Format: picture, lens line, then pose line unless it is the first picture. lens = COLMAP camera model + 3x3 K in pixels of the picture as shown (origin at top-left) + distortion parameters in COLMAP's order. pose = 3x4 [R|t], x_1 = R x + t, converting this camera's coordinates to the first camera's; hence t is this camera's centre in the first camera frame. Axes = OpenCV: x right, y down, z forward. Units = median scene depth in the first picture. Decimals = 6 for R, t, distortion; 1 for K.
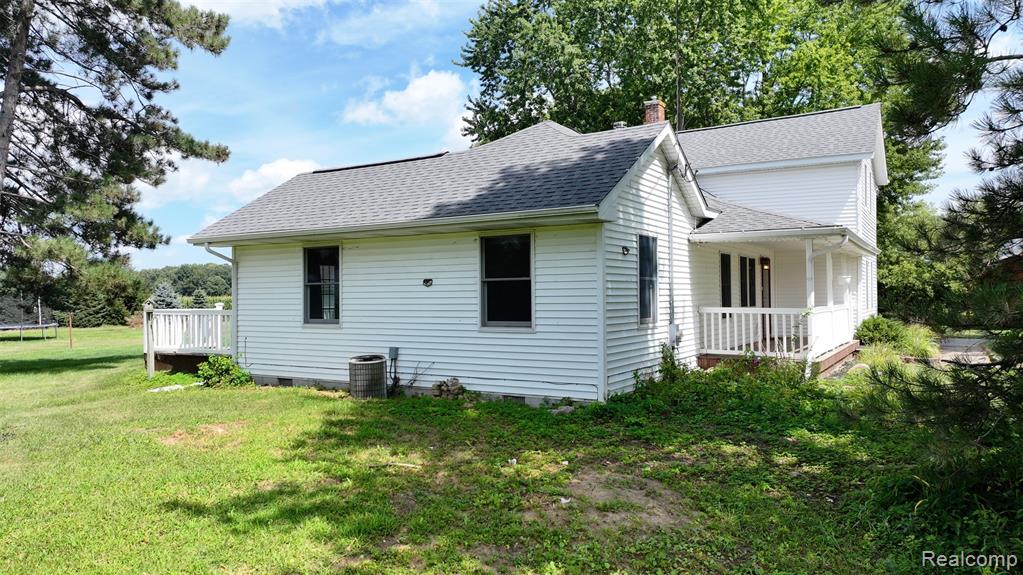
lens RADIAL K [[714.8, 0, 509.2], [0, 714.8, 286.6], [0, 0, 1]] dist [-0.006533, 0.022585]
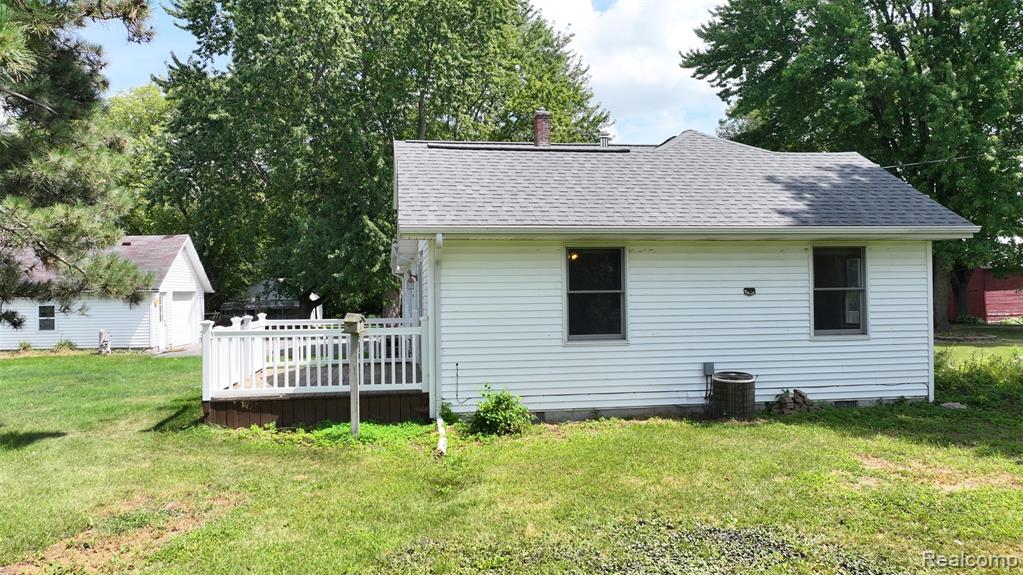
lens RADIAL K [[714.8, 0, 509.2], [0, 714.8, 286.6], [0, 0, 1]] dist [-0.006533, 0.022585]
pose [[0.759869, 0.015264, 0.649897, -0.939952], [-0.000441, 0.999736, -0.022965, 0.009161], [-0.650076, 0.017164, 0.759675, 0.468554]]
